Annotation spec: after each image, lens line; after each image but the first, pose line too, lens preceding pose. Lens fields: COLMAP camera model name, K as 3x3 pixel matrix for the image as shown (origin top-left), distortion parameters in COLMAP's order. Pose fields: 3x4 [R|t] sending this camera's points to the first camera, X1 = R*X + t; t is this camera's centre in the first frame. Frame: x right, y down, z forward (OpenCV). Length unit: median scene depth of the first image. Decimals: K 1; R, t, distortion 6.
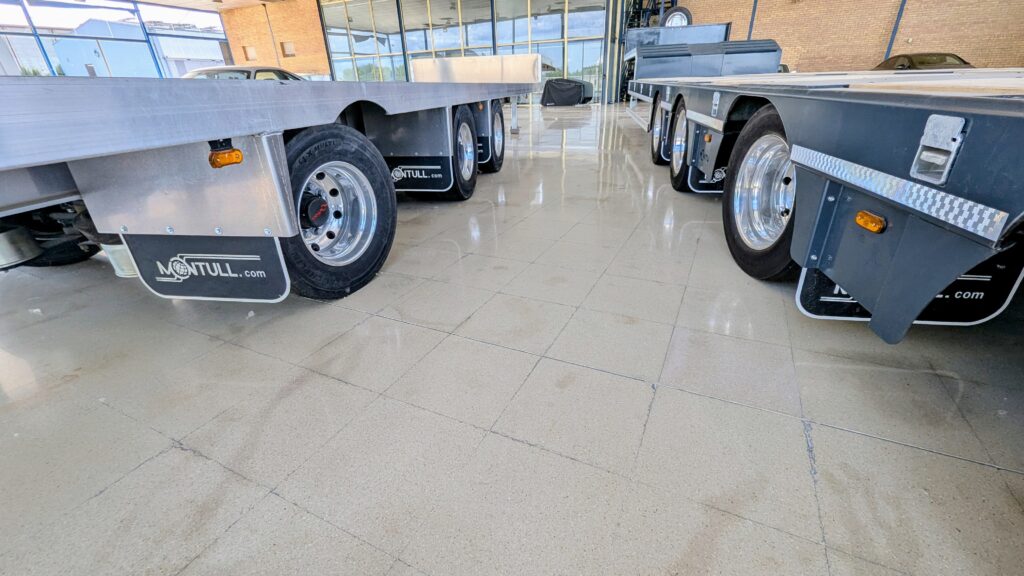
lens RADIAL K [[418.9, 0, 512.0], [0, 418.9, 288.0], [0, 0, 1]] dist [0.003216, -0.002803]
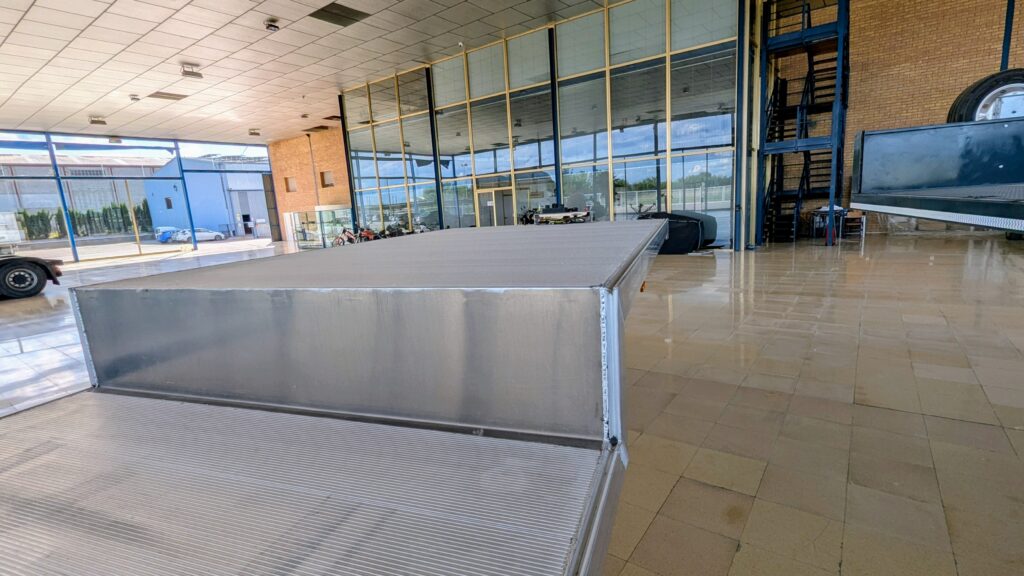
lens RADIAL K [[469.9, 0, 512.0], [0, 469.9, 288.0], [0, 0, 1]] dist [-0.001270, -0.000236]
pose [[0.984116, 0.001660, -0.177517, 0.013316], [-0.046678, 0.967190, -0.249731, -0.134942], [0.171278, 0.254050, 0.951905, 0.210330]]
